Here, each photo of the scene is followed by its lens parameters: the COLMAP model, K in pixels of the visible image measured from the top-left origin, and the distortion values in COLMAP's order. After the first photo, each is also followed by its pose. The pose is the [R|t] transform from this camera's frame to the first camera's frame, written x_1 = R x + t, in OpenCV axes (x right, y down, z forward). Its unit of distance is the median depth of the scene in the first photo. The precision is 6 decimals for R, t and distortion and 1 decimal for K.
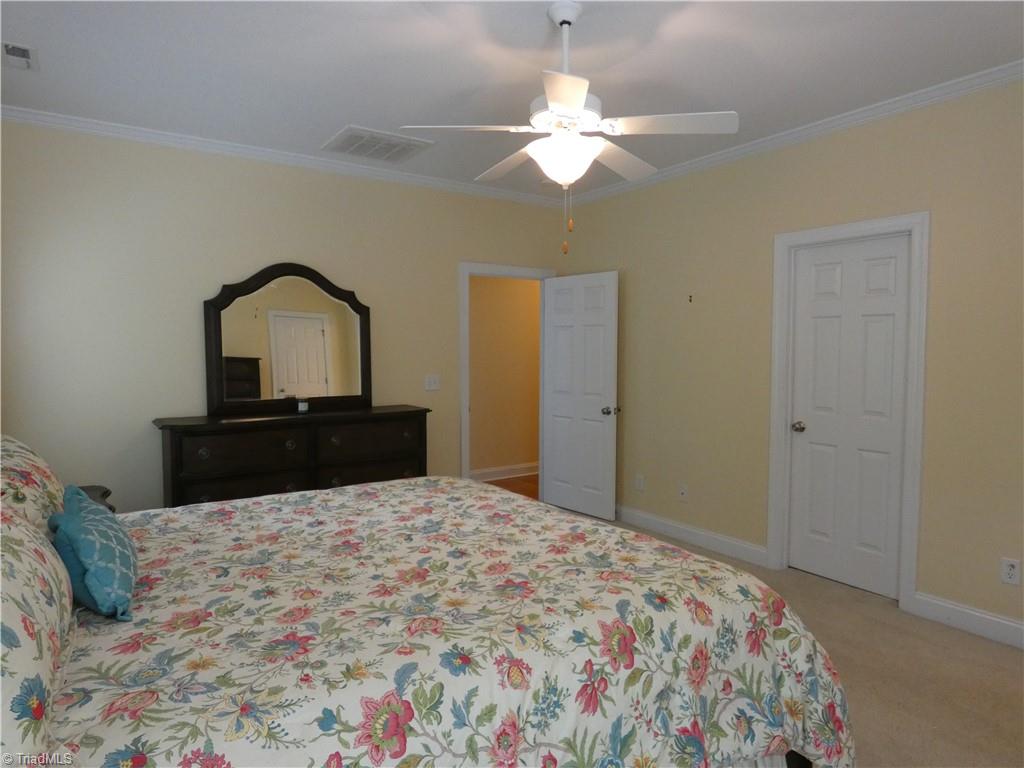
lens RADIAL K [[632.0, 0, 516.2], [0, 632.0, 382.8], [0, 0, 1]] dist [-0.004879, -0.001828]
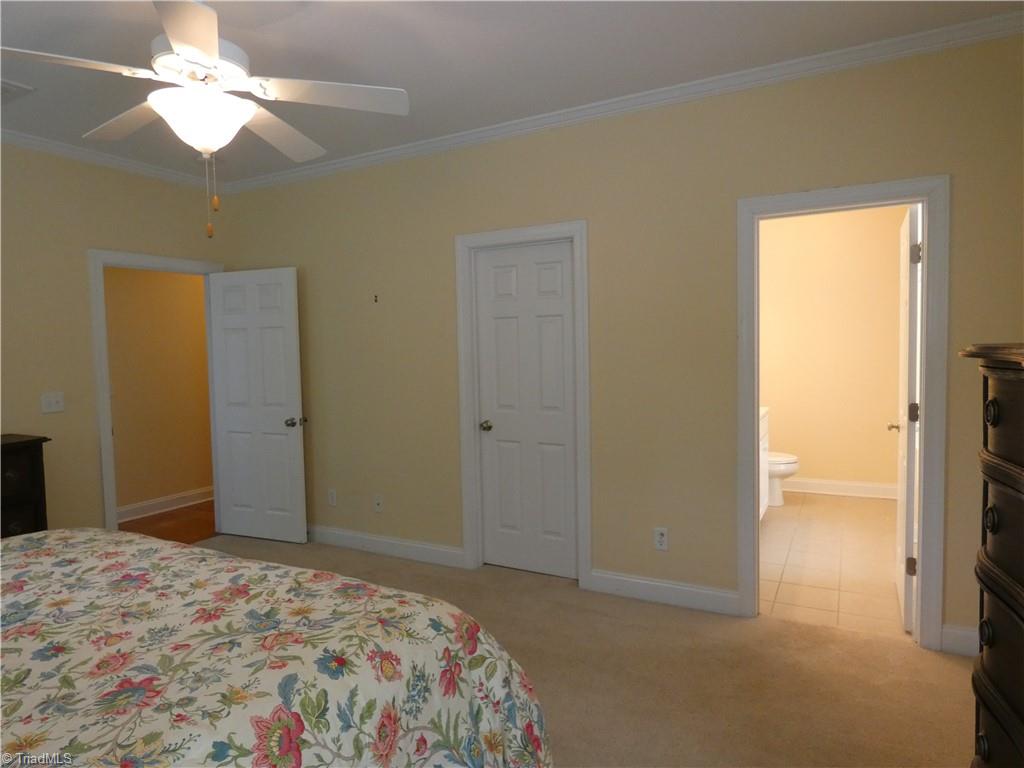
lens RADIAL K [[632.0, 0, 515.4], [0, 632.0, 387.7], [0, 0, 1]] dist [-0.004879, -0.001828]
pose [[0.892156, -0.048920, 0.449072, 0.059375], [0.046825, 0.998779, 0.015778, -0.009018], [-0.449295, 0.006952, 0.893356, 0.116963]]
